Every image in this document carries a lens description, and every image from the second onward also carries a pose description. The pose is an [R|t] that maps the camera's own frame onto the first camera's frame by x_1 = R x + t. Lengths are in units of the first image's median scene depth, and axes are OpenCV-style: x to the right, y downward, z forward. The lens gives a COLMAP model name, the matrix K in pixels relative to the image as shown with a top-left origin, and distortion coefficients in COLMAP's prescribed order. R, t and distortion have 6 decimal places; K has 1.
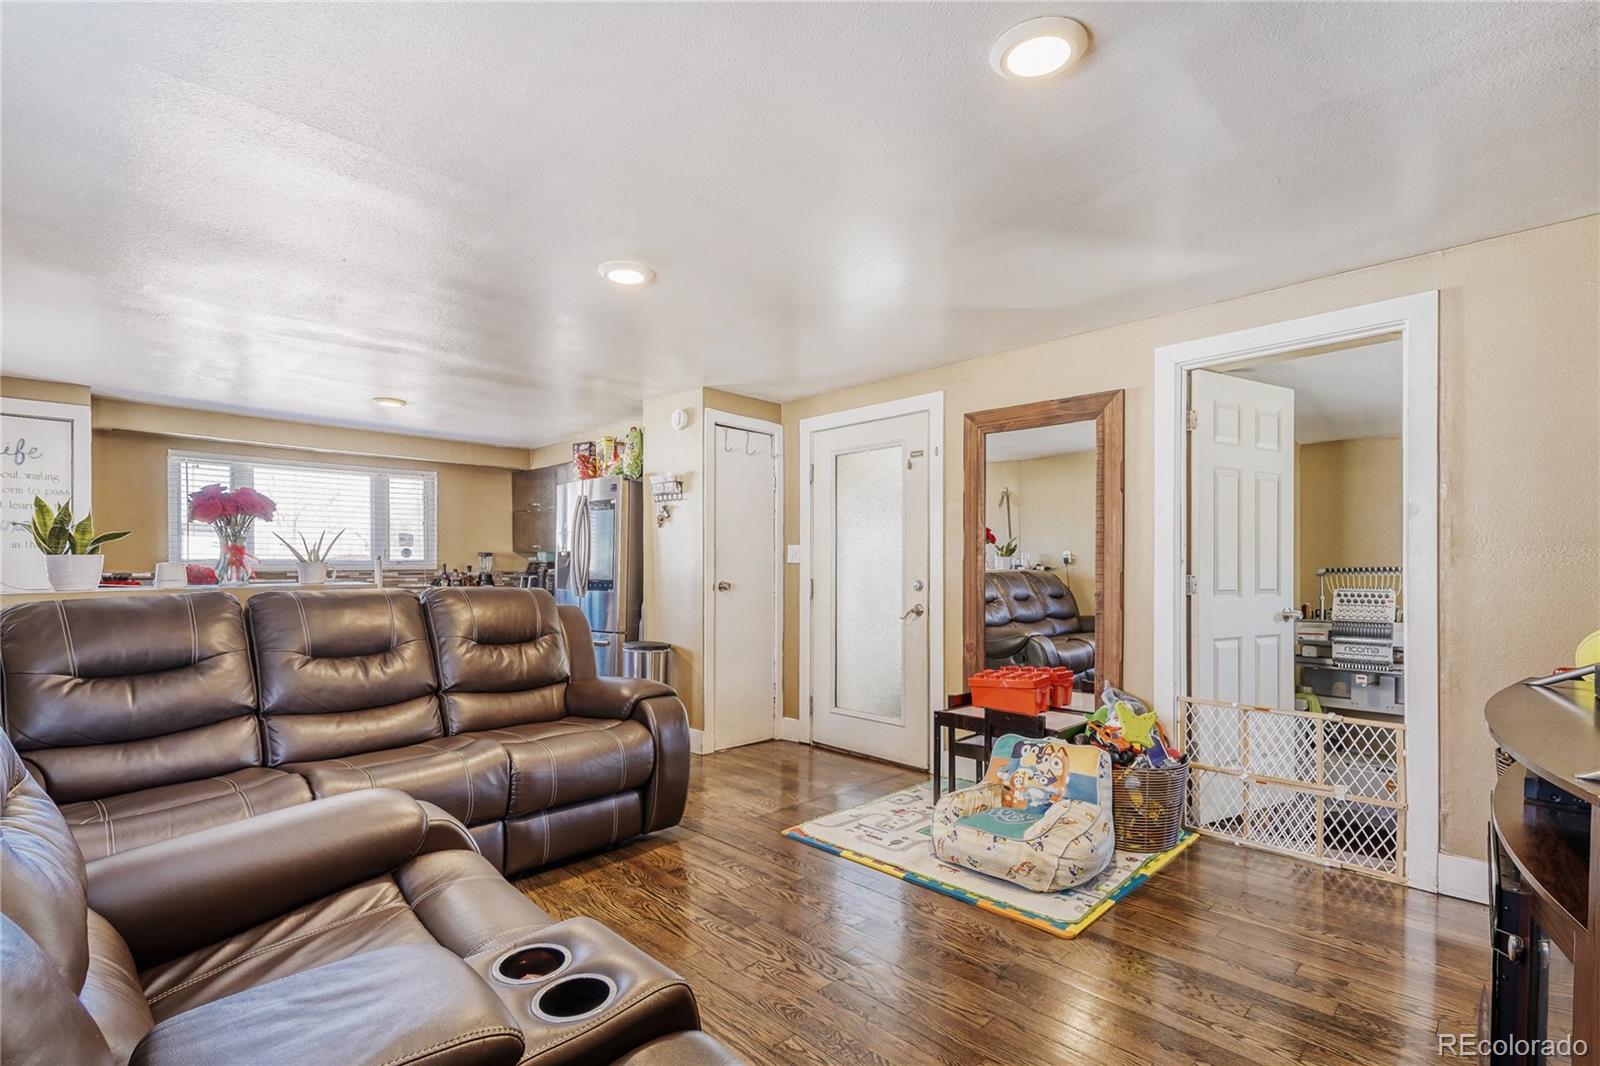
lens RADIAL K [[745.8, 0, 805.3], [0, 745.8, 558.6], [0, 0, 1]] dist [-0.001457, -0.000261]
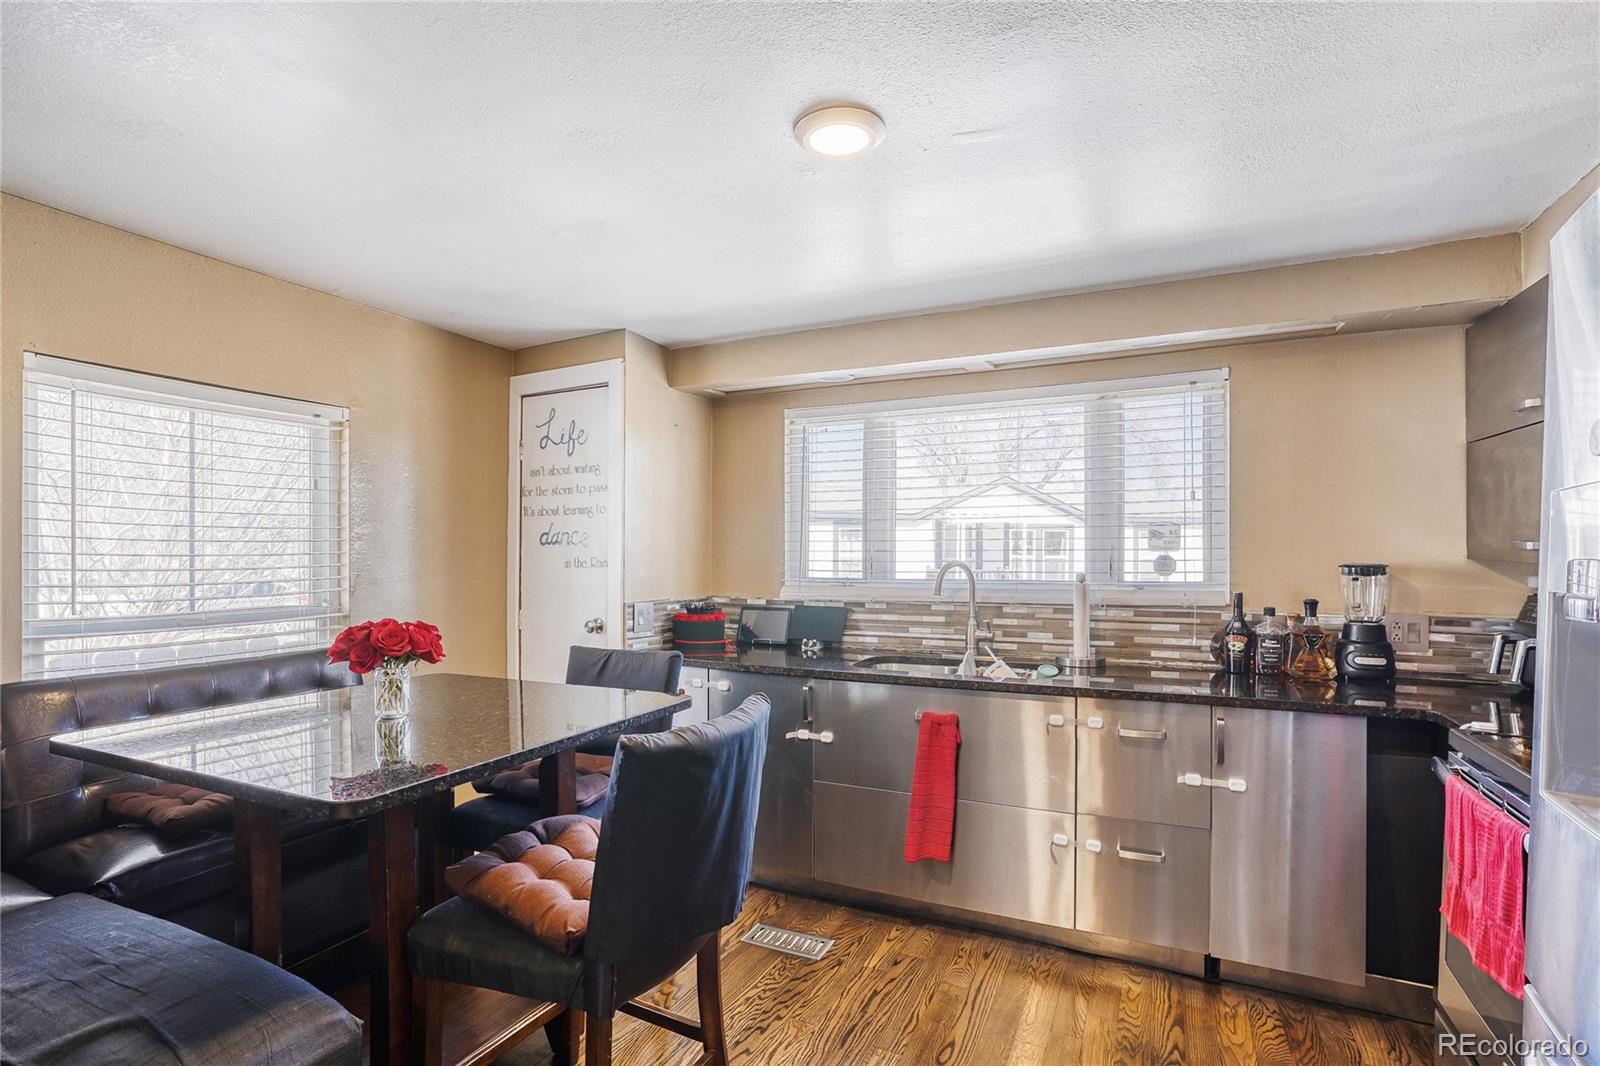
lens RADIAL K [[745.8, 0, 805.3], [0, 745.8, 558.6], [0, 0, 1]] dist [-0.001457, -0.000261]
pose [[0.331185, 0.000646, -0.943565, -0.187877], [0.012752, 0.999905, 0.005161, -0.016487], [0.943480, -0.013742, 0.331146, 0.652492]]
